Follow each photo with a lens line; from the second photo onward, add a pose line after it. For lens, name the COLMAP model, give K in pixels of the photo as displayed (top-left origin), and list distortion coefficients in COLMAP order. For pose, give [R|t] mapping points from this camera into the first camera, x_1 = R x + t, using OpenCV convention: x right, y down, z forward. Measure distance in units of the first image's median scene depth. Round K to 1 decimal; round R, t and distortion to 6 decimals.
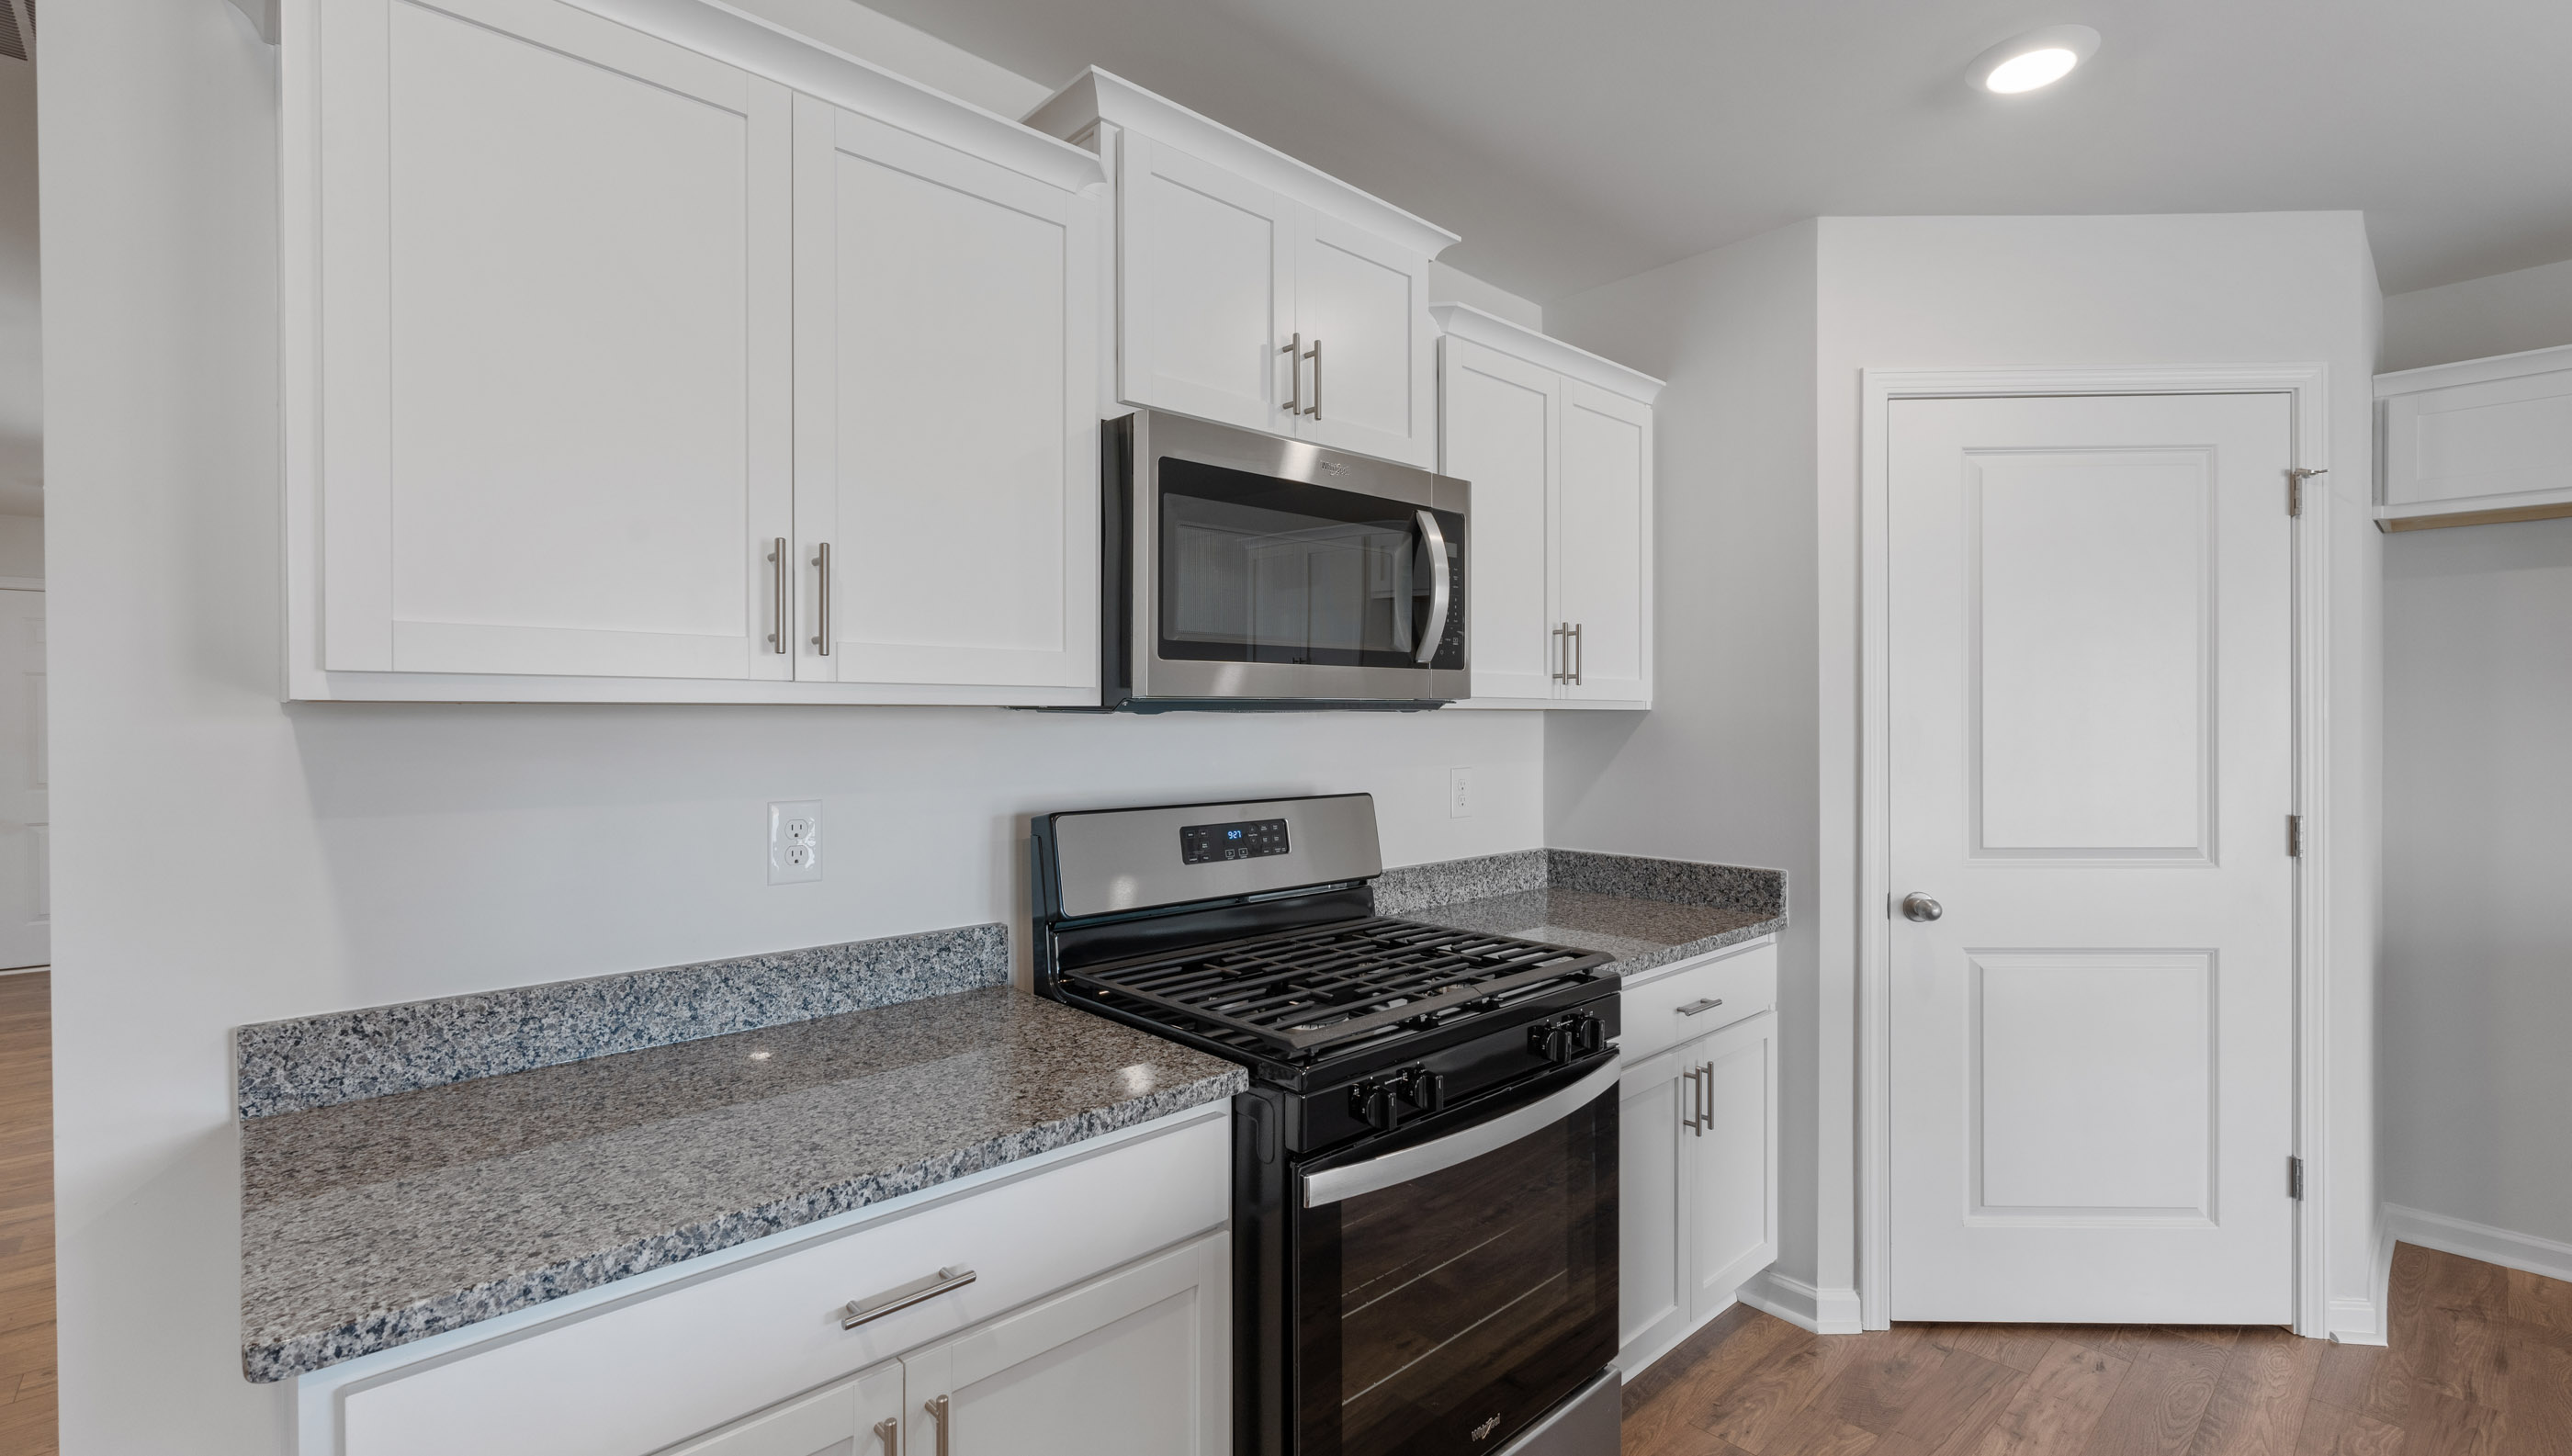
lens RADIAL K [[1120.8, 0, 1286.0], [0, 1120.8, 728.0], [0, 0, 1]] dist [-0.001537, -0.000969]
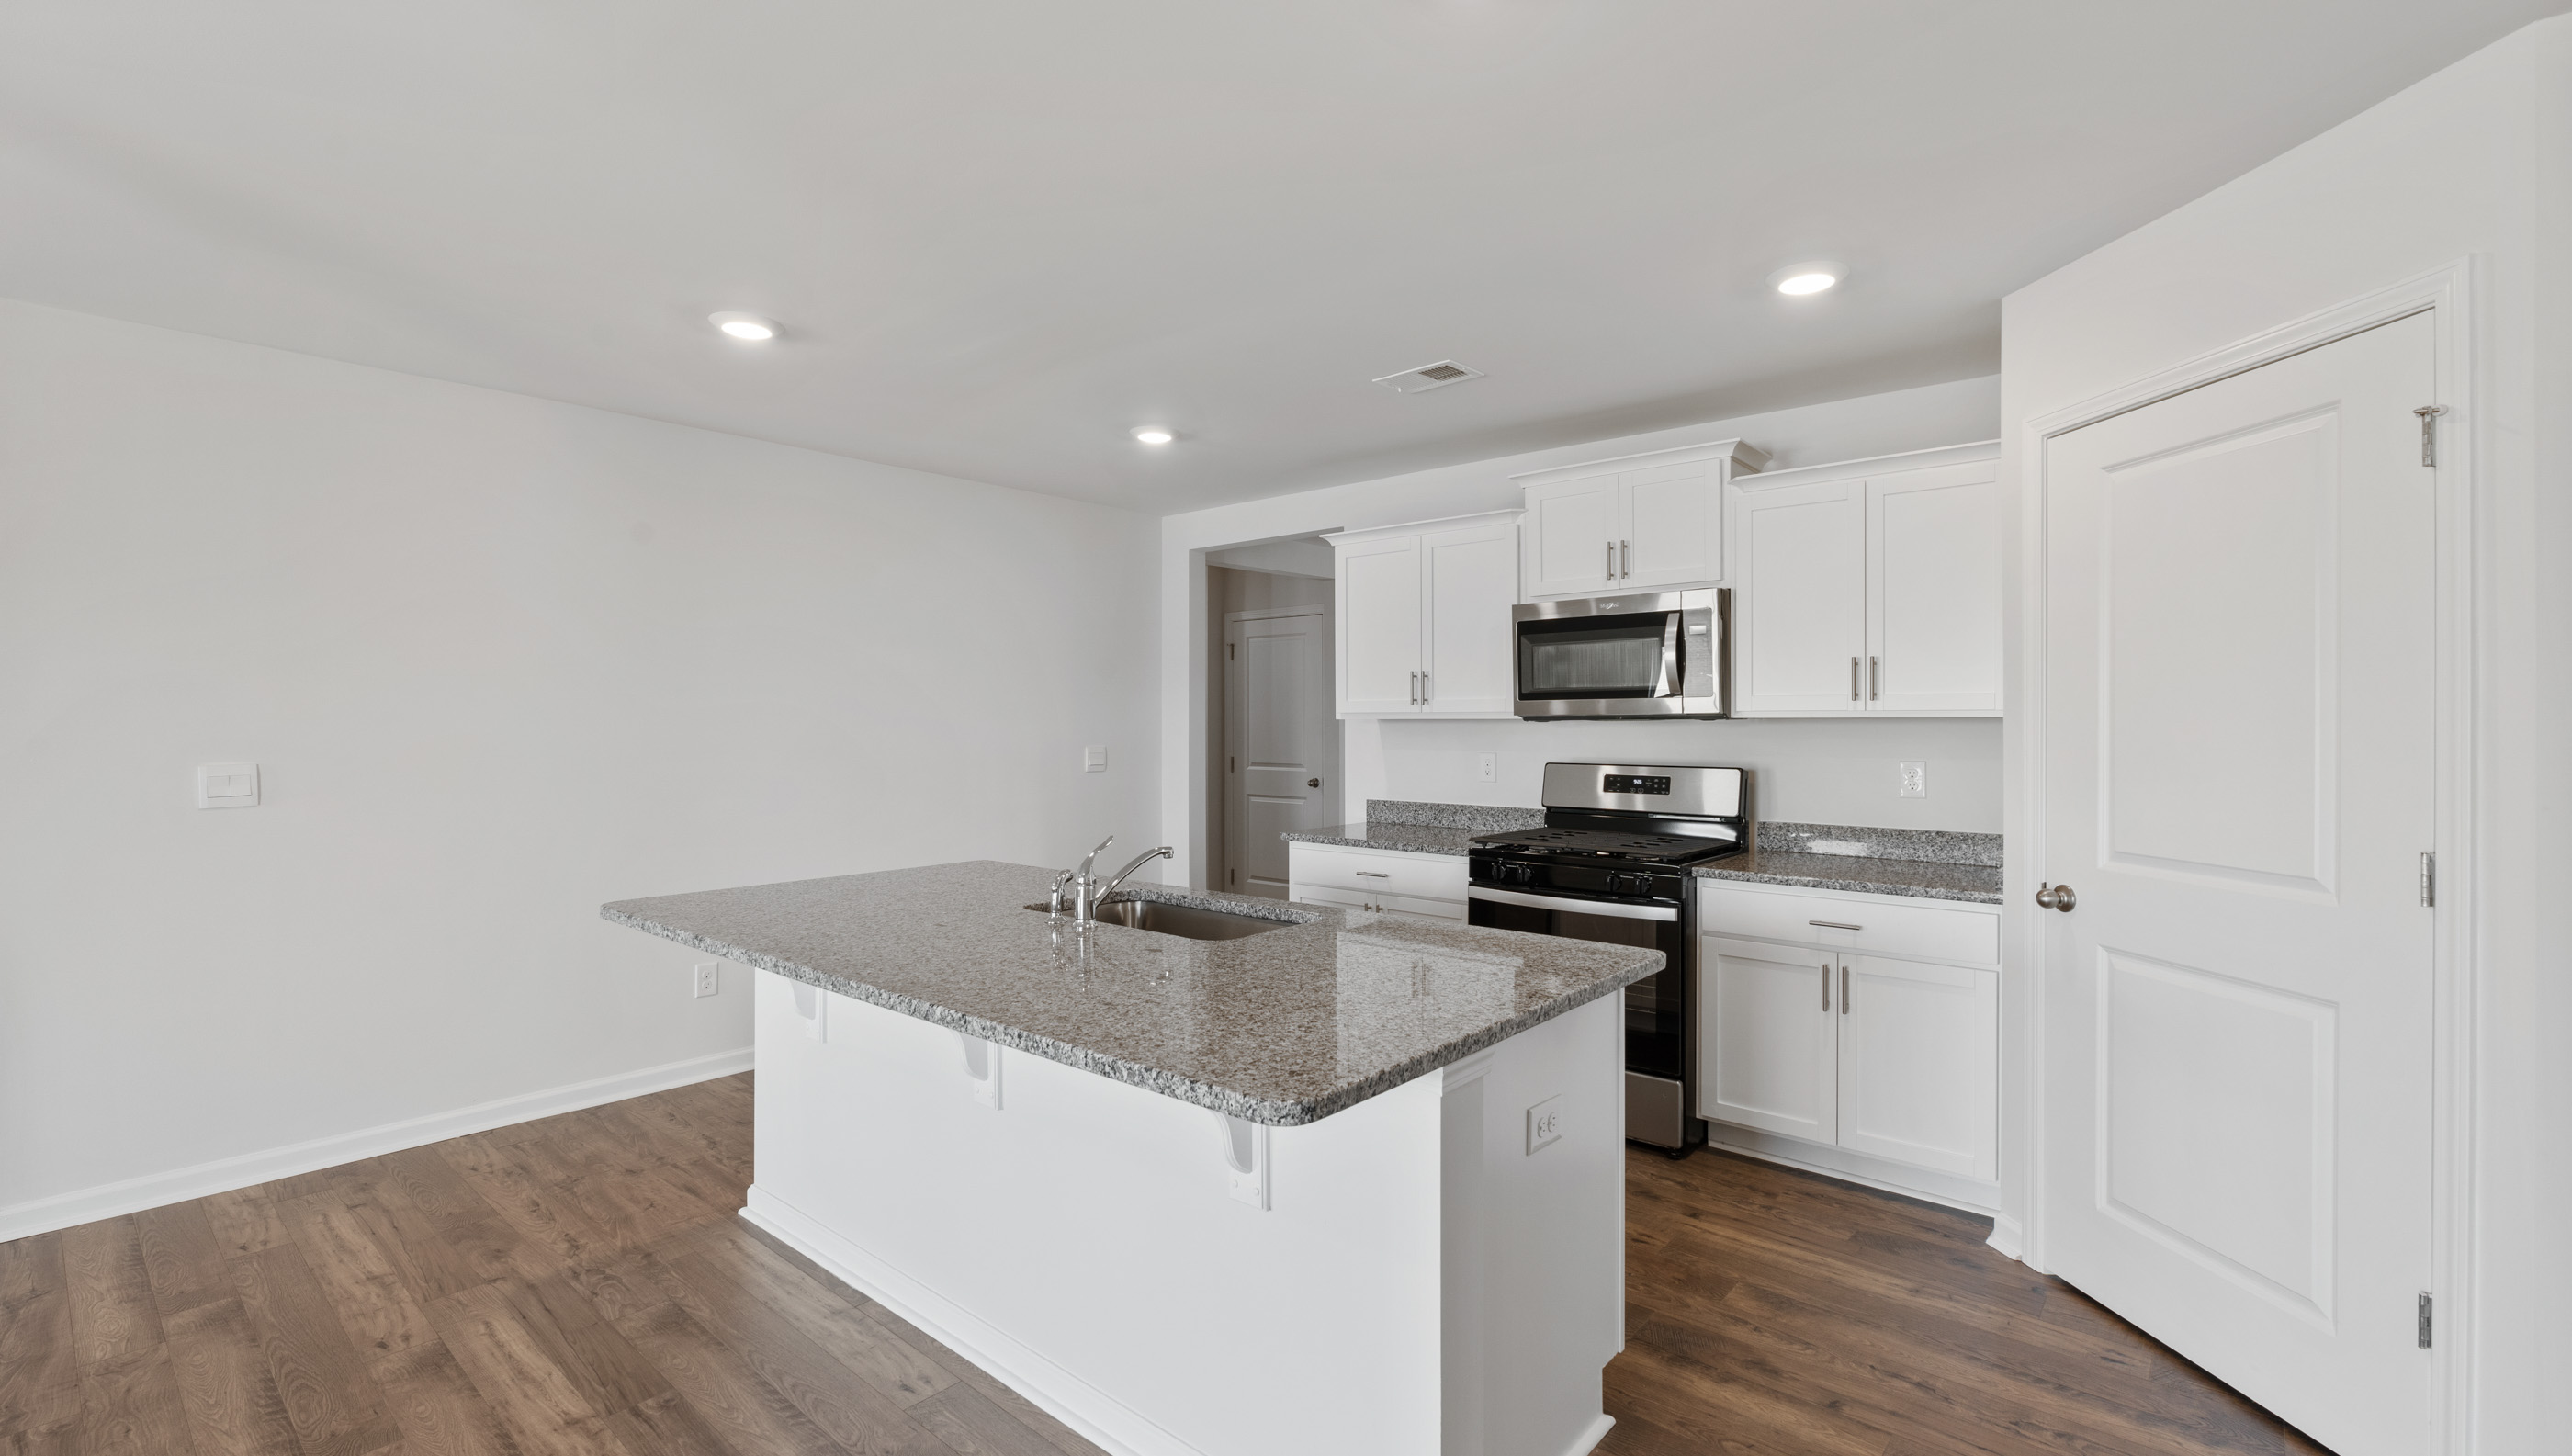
lens RADIAL K [[1120.8, 0, 1286.0], [0, 1120.8, 728.0], [0, 0, 1]] dist [-0.001537, -0.000969]
pose [[0.111893, 0.006439, -0.993699, 2.135330], [-0.006228, 0.999964, 0.005779, -0.009949], [0.993701, 0.005542, 0.111929, 0.168970]]
